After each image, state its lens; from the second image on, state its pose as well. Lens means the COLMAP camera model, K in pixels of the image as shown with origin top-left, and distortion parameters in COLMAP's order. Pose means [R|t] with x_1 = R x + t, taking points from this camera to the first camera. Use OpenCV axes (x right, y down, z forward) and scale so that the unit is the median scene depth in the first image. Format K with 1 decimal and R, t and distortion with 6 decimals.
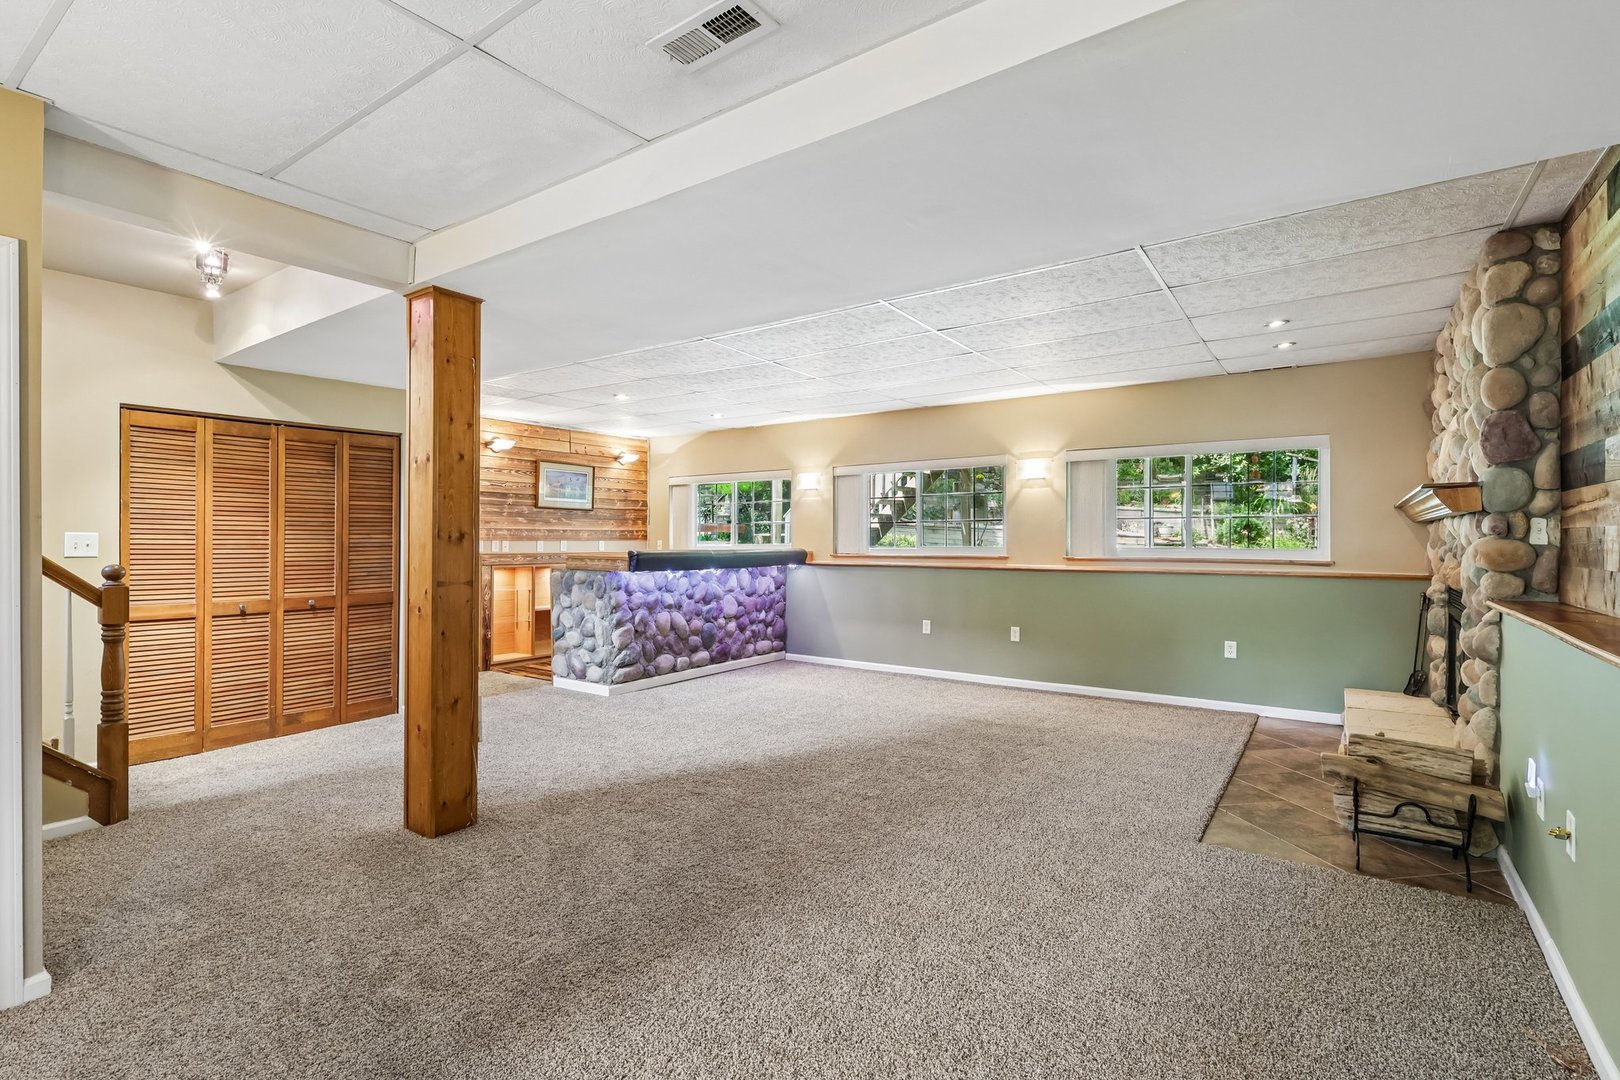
lens RADIAL K [[764.8, 0, 796.5], [0, 764.8, 538.4], [0, 0, 1]] dist [0.003660, 0.000377]
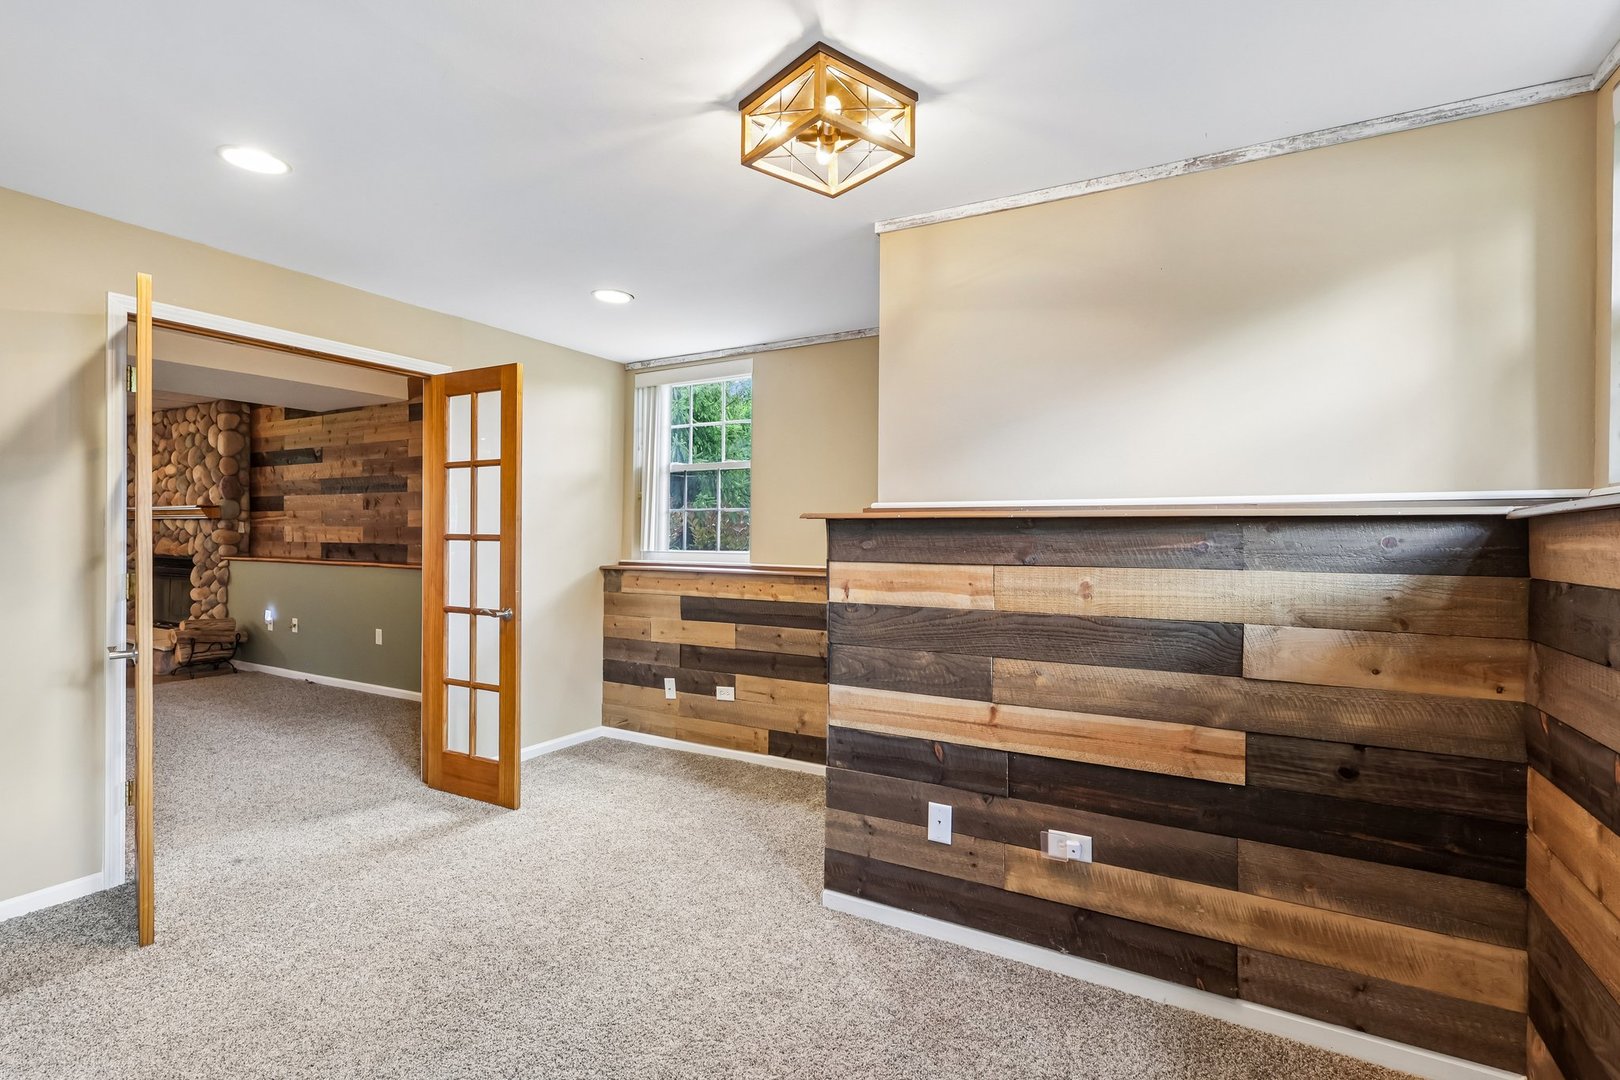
lens RADIAL K [[764.8, 0, 802.4], [0, 764.8, 536.9], [0, 0, 1]] dist [0.003660, 0.000377]
pose [[-0.094528, -0.001076, 0.995522, -0.726214], [-0.004957, 0.999988, 0.000610, 0.004455], [-0.995510, -0.004877, -0.094532, -0.240474]]
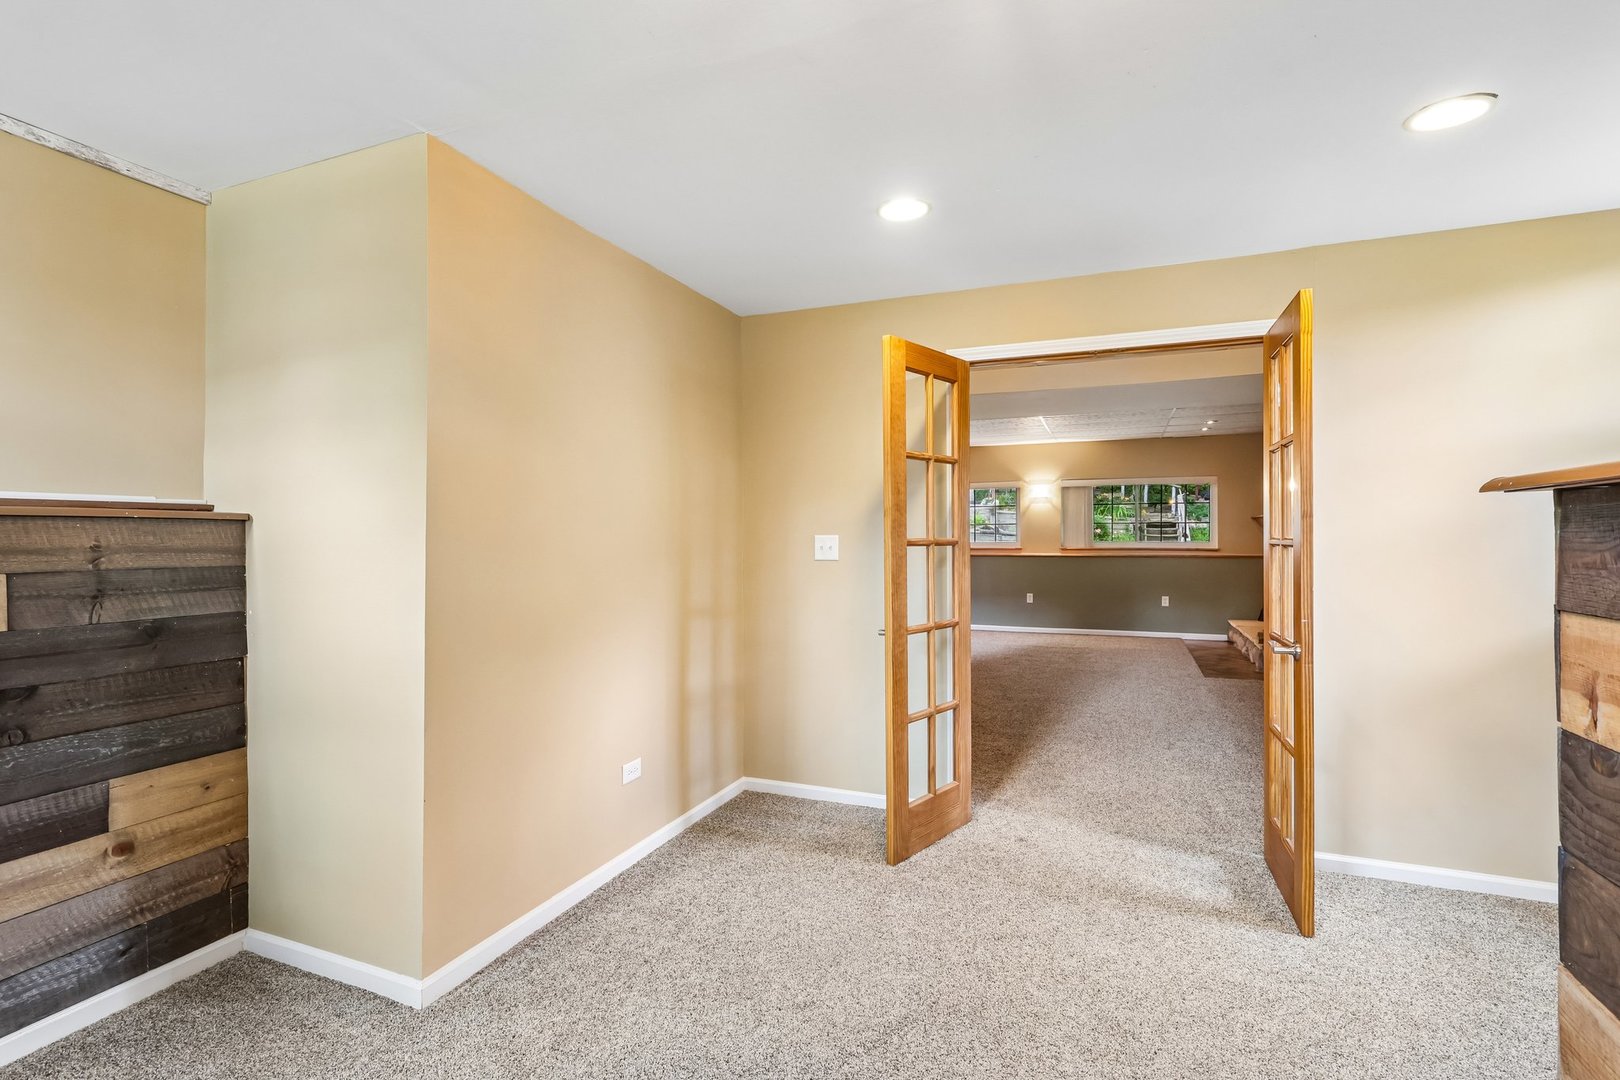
lens RADIAL K [[764.8, 0, 796.4], [0, 764.8, 539.5], [0, 0, 1]] dist [0.003660, 0.000377]
pose [[0.973872, -0.001738, 0.227090, -0.511478], [0.001375, 0.999998, 0.001760, 0.003745], [-0.227093, -0.001402, 0.973872, -0.388189]]
